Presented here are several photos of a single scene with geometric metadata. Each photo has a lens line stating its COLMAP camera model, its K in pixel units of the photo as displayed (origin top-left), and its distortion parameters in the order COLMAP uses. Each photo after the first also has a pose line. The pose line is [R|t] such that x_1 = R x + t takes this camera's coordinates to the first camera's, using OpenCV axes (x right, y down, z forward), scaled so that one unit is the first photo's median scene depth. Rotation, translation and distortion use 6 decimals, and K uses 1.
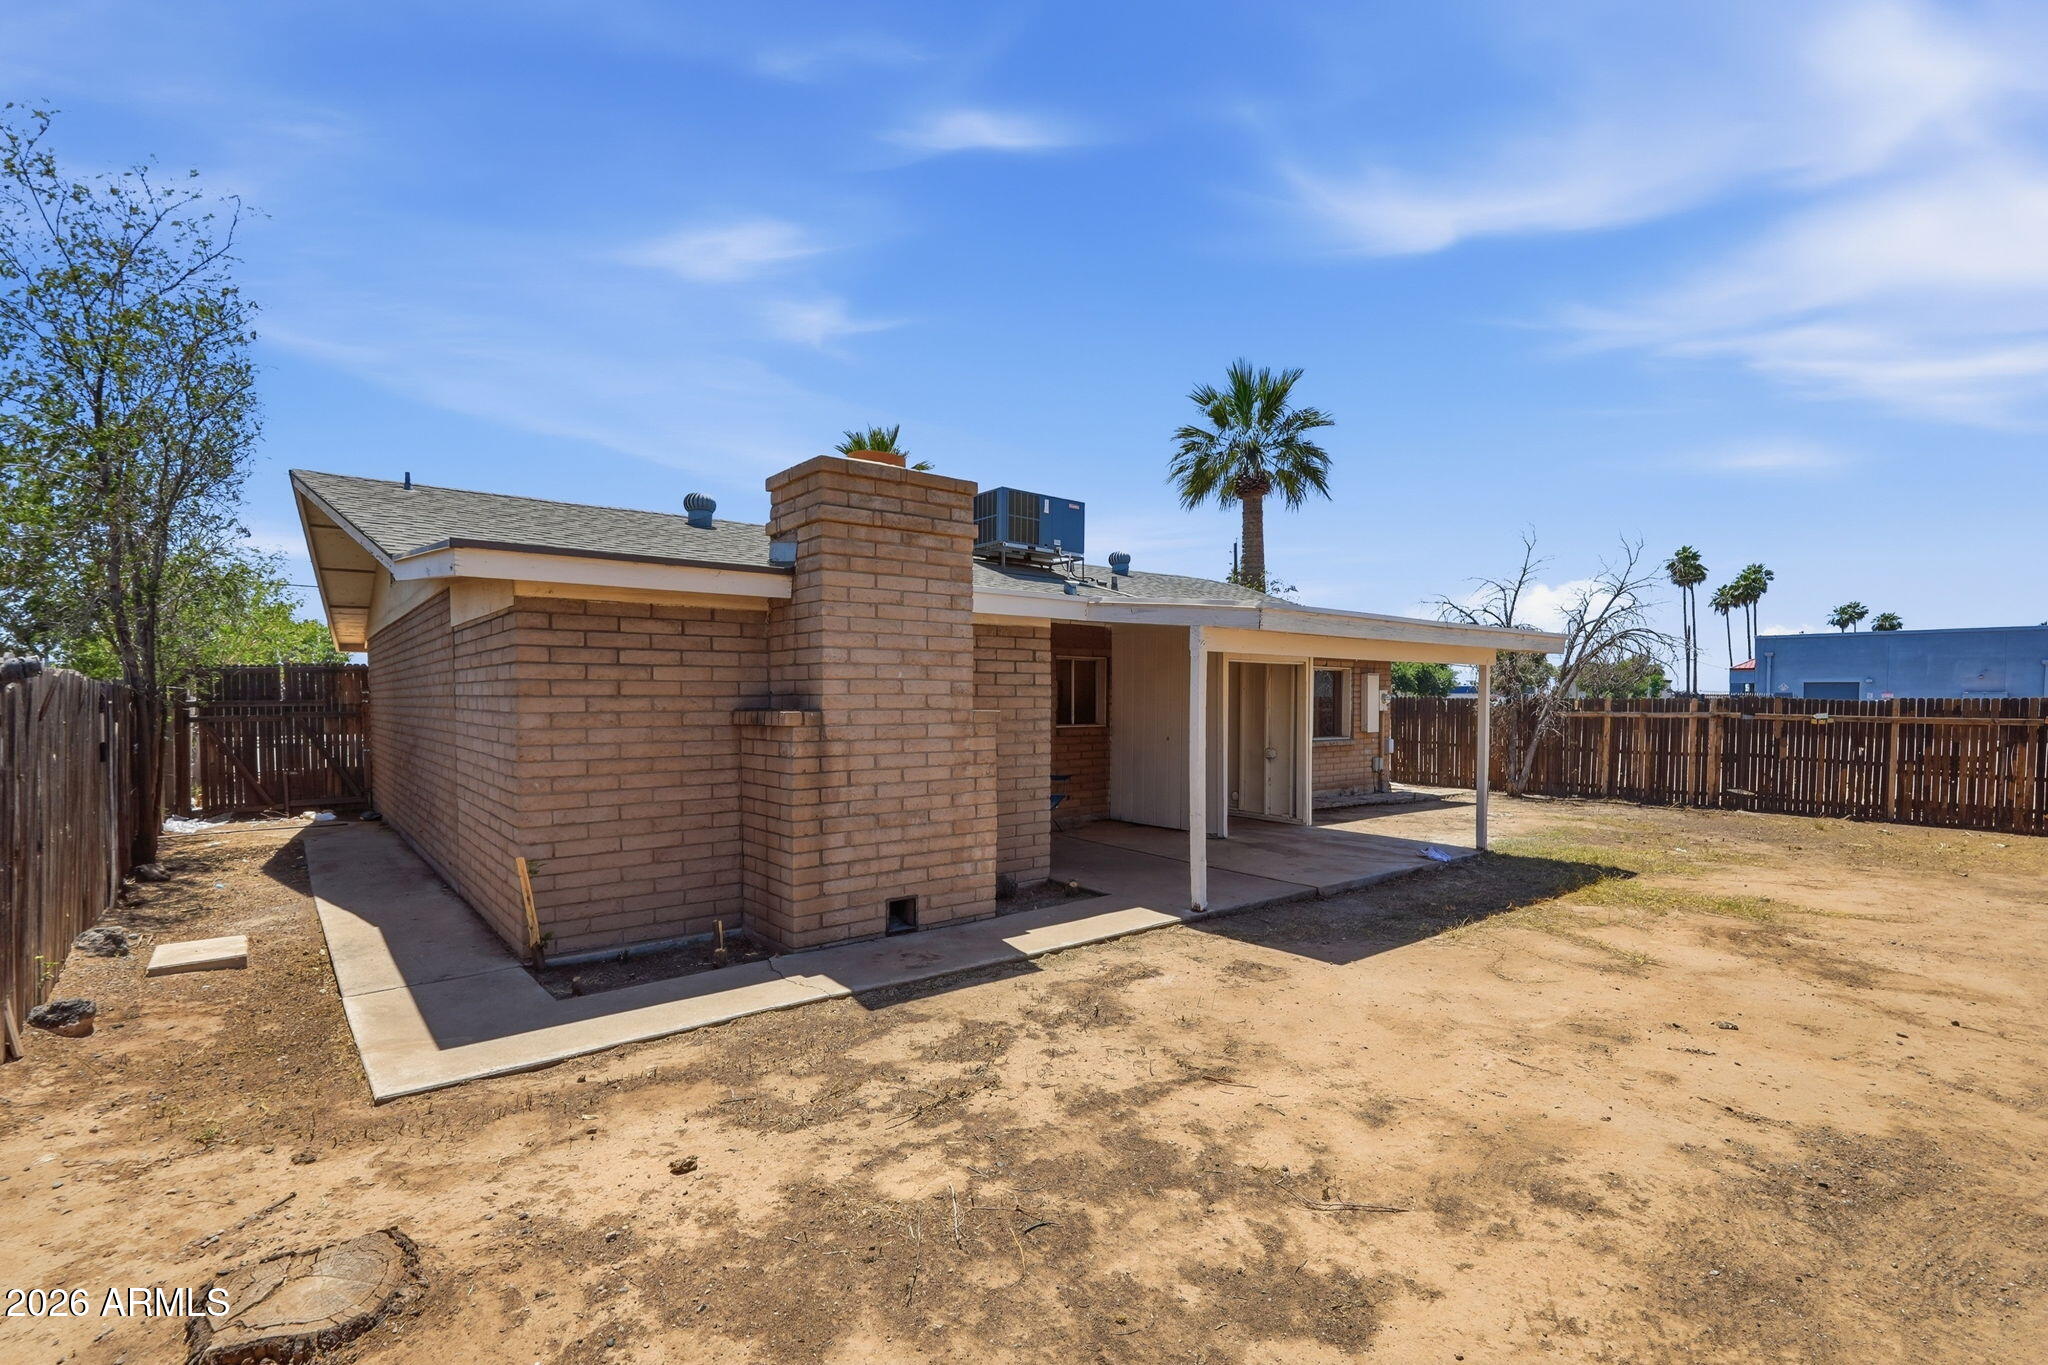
lens RADIAL K [[913.2, 0, 1028.5], [0, 913.2, 696.8], [0, 0, 1]] dist [-0.009927, 0.008217]
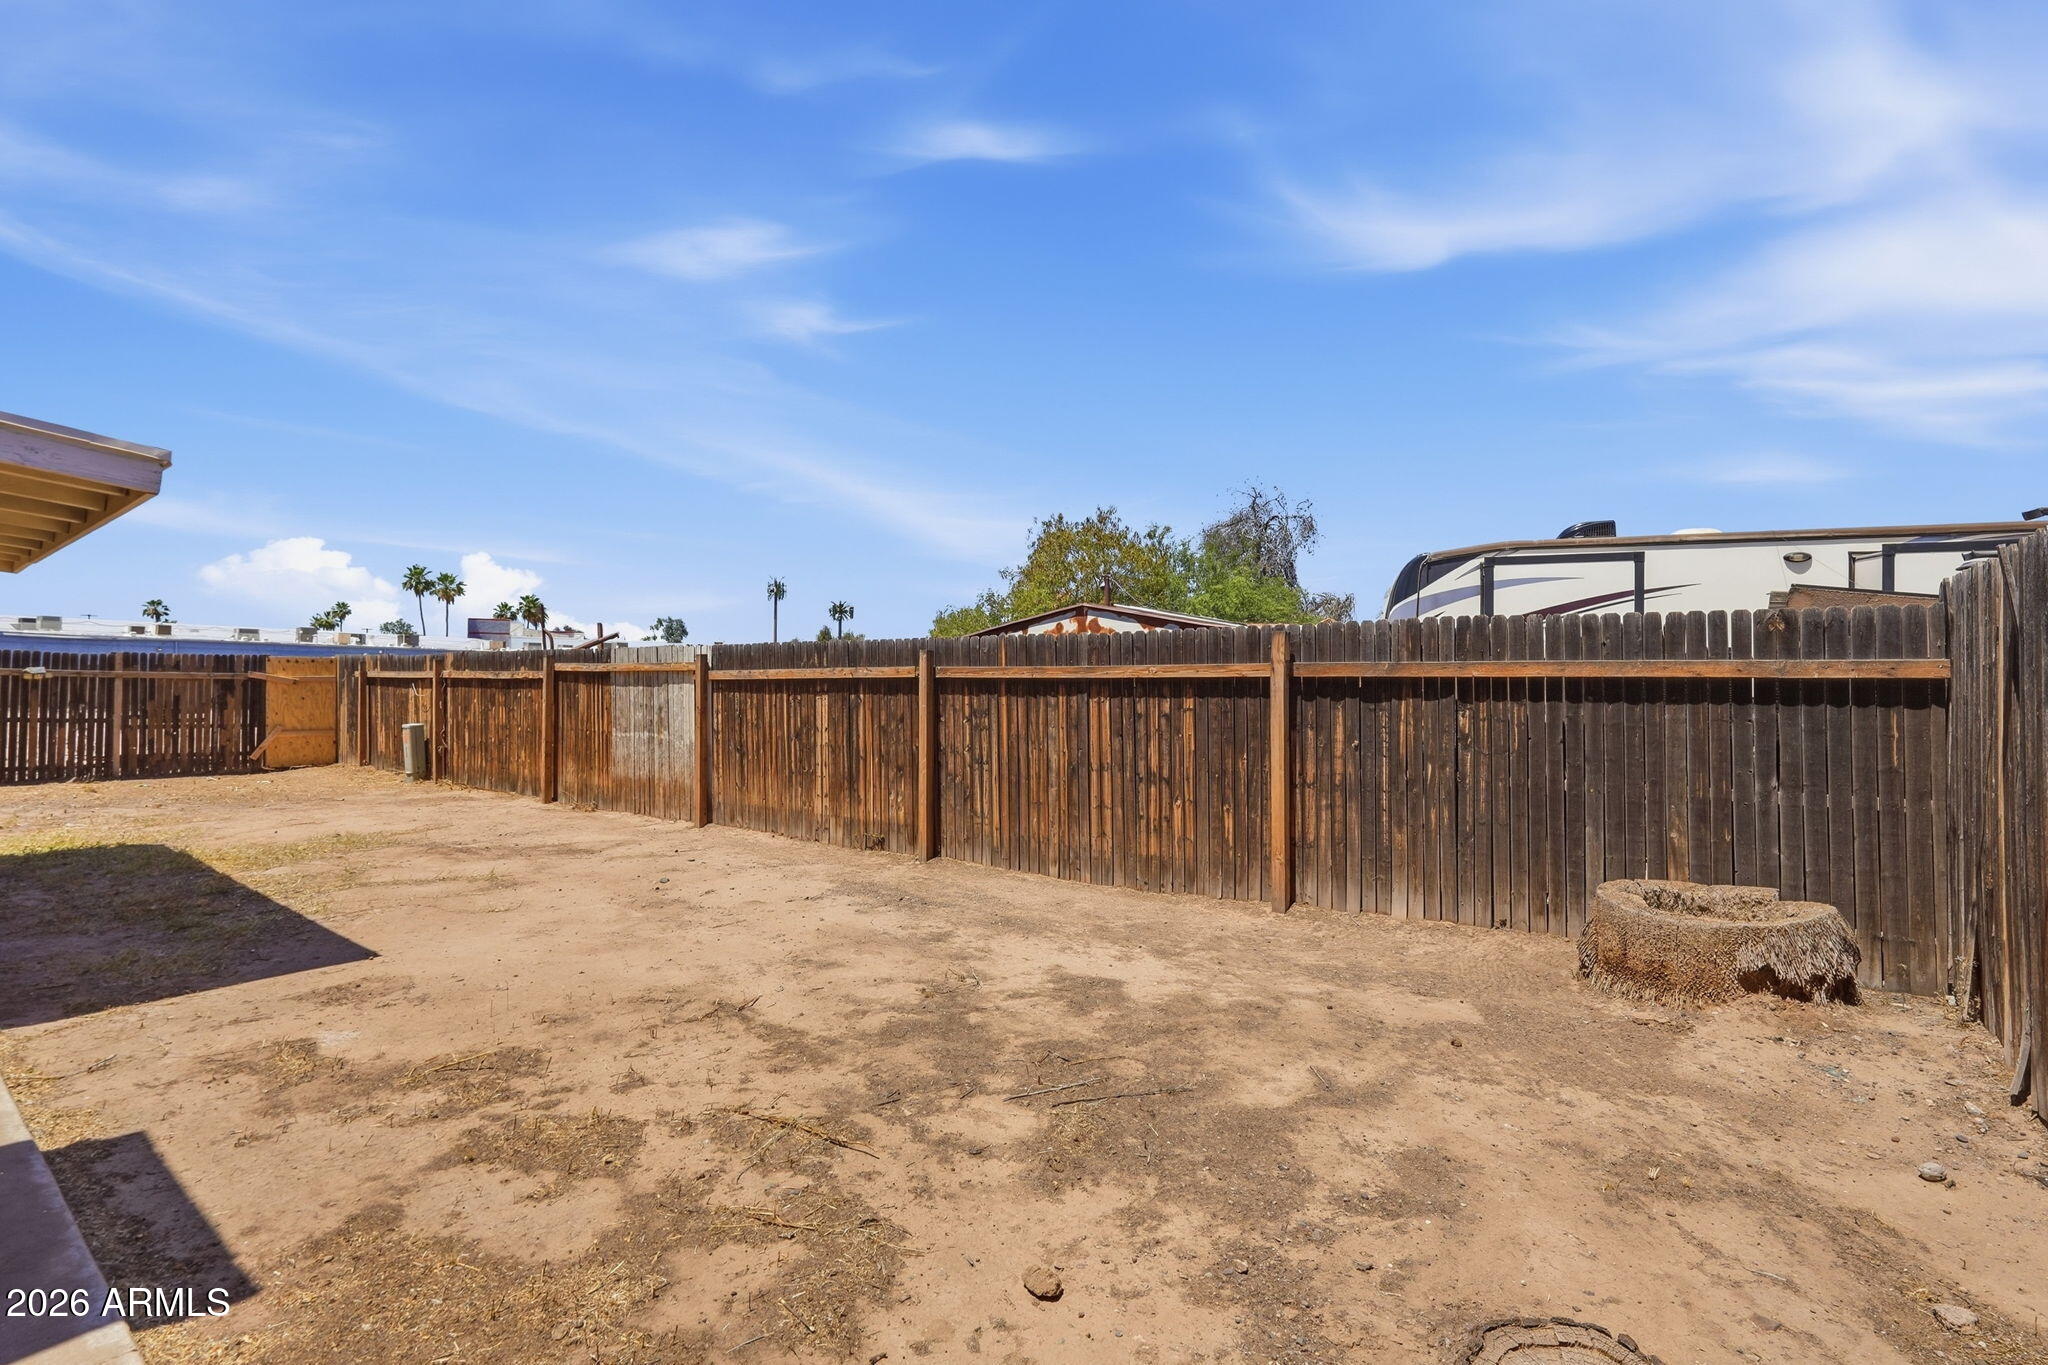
lens RADIAL K [[913.2, 0, 1039.3], [0, 913.2, 679.8], [0, 0, 1]] dist [-0.009927, 0.008217]
pose [[-0.224606, 0.002675, 0.974446, -0.821554], [-0.014710, 0.999873, -0.006135, 0.083824], [-0.974339, -0.015712, -0.224538, 0.953485]]
